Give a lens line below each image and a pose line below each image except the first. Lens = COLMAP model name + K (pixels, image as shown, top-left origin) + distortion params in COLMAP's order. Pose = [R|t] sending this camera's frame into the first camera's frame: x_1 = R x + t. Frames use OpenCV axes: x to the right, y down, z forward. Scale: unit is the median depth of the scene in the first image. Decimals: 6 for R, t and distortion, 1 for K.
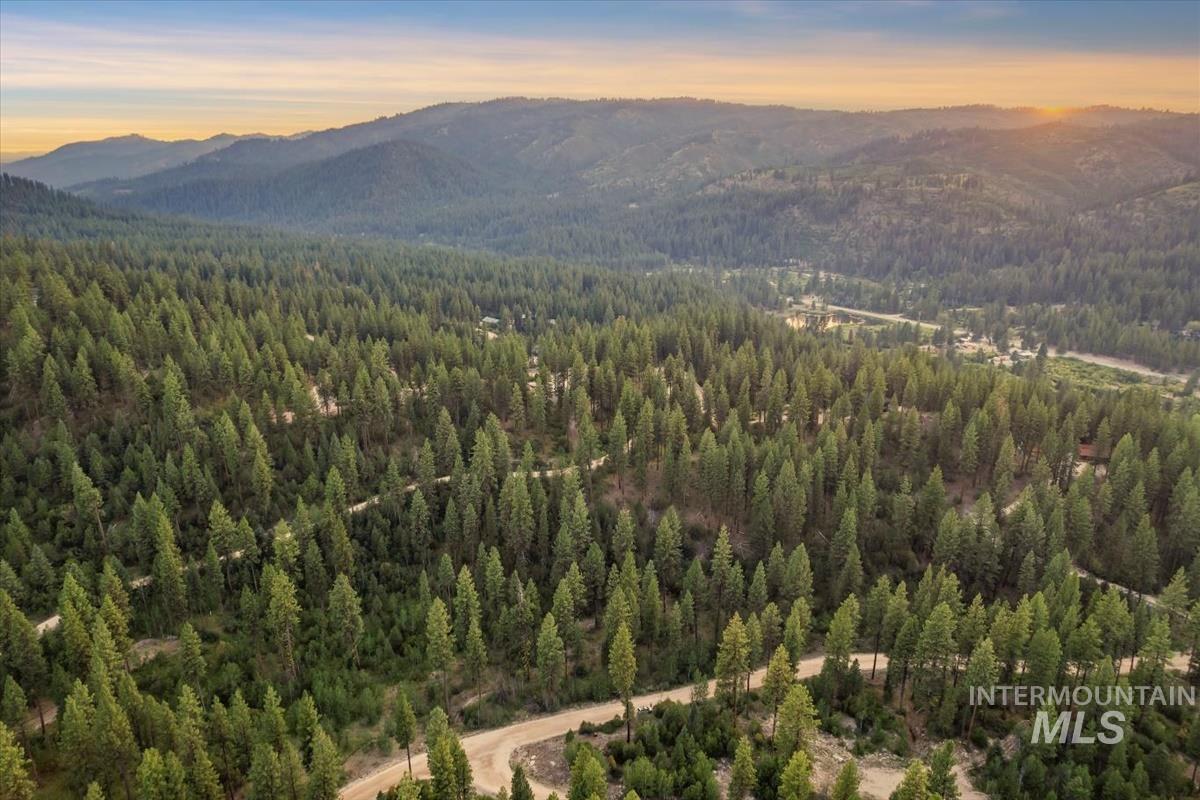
lens RADIAL K [[772.8, 0, 603.8], [0, 772.8, 402.5], [0, 0, 1]] dist [-0.072621, 0.066816]
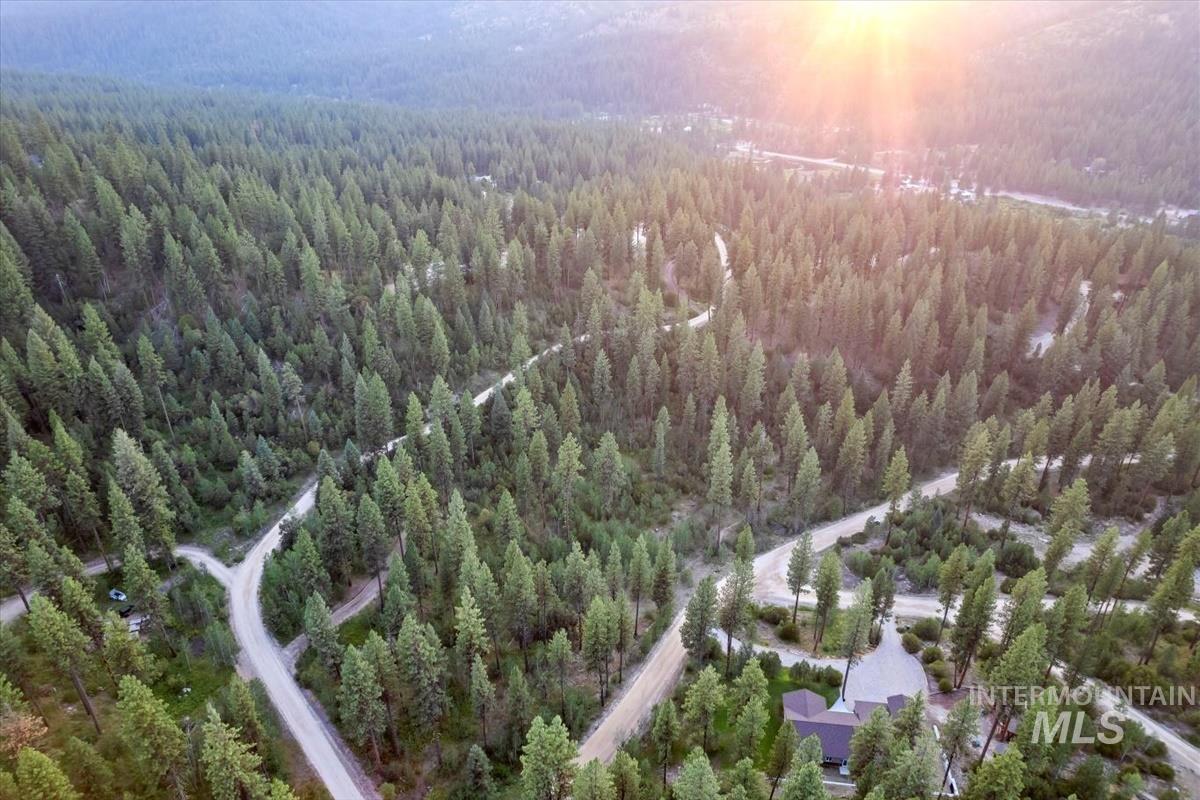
lens RADIAL K [[772.8, 0, 599.2], [0, 772.8, 399.7], [0, 0, 1]] dist [-0.072621, 0.066816]
pose [[0.984121, -0.080985, 0.157945, -0.369464], [0.050831, 0.981164, 0.186368, -0.012770], [-0.170063, -0.175380, 0.969701, -0.017288]]
